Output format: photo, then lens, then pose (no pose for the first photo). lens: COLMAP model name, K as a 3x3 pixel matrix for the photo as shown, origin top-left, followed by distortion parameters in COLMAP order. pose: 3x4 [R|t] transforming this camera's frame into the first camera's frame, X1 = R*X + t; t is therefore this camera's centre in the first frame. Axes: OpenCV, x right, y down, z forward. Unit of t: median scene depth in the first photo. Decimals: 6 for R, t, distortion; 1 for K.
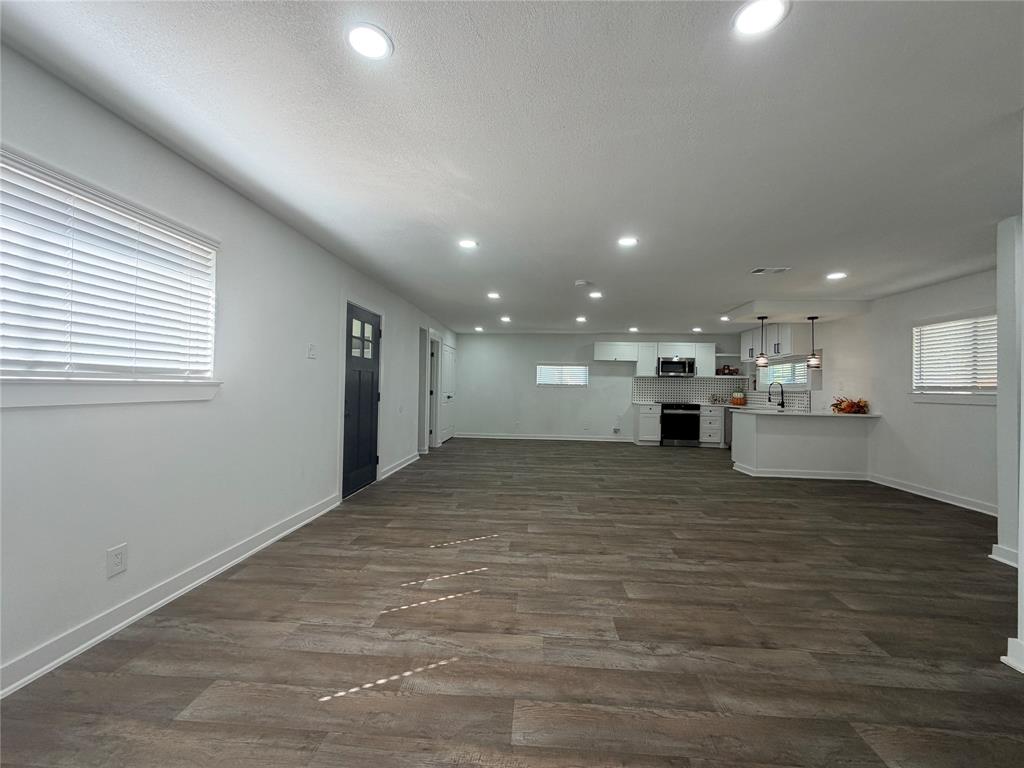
lens RADIAL K [[409.6, 0, 509.6], [0, 409.6, 383.6], [0, 0, 1]] dist [0.001621, -0.000094]
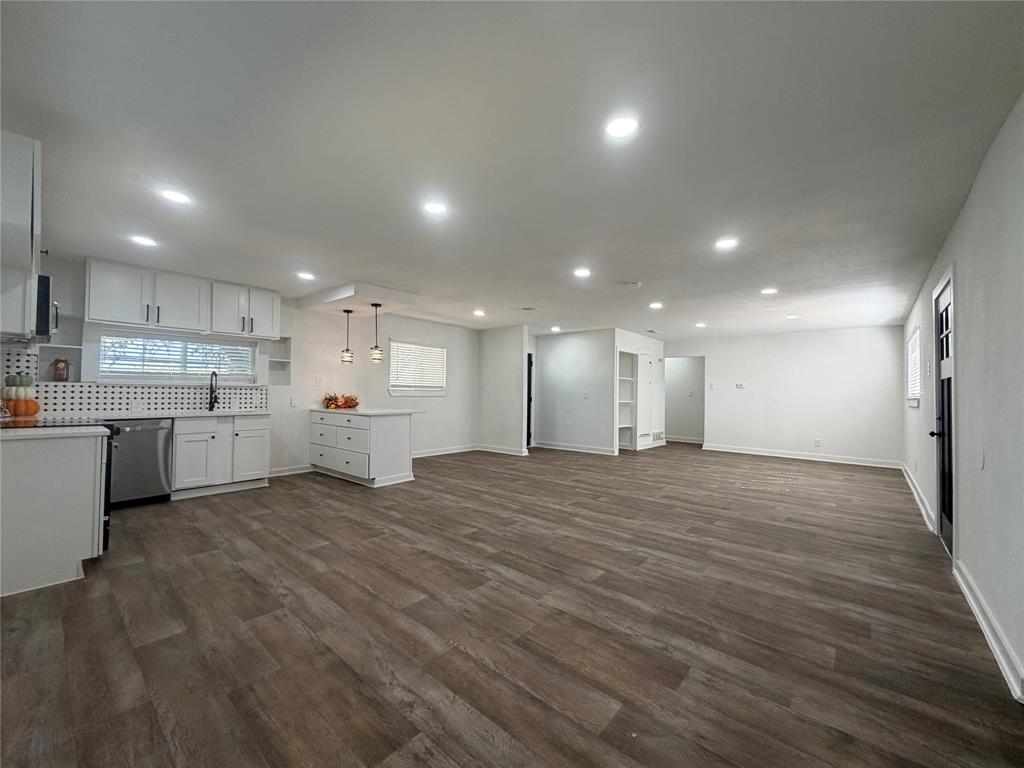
lens RADIAL K [[409.6, 0, 509.8], [0, 409.6, 375.0], [0, 0, 1]] dist [0.001621, -0.000094]
pose [[-0.803273, -0.004972, 0.595591, -0.166965], [-0.036082, 0.998535, -0.040328, 0.016279], [-0.594517, -0.053885, -0.802275, 1.867337]]
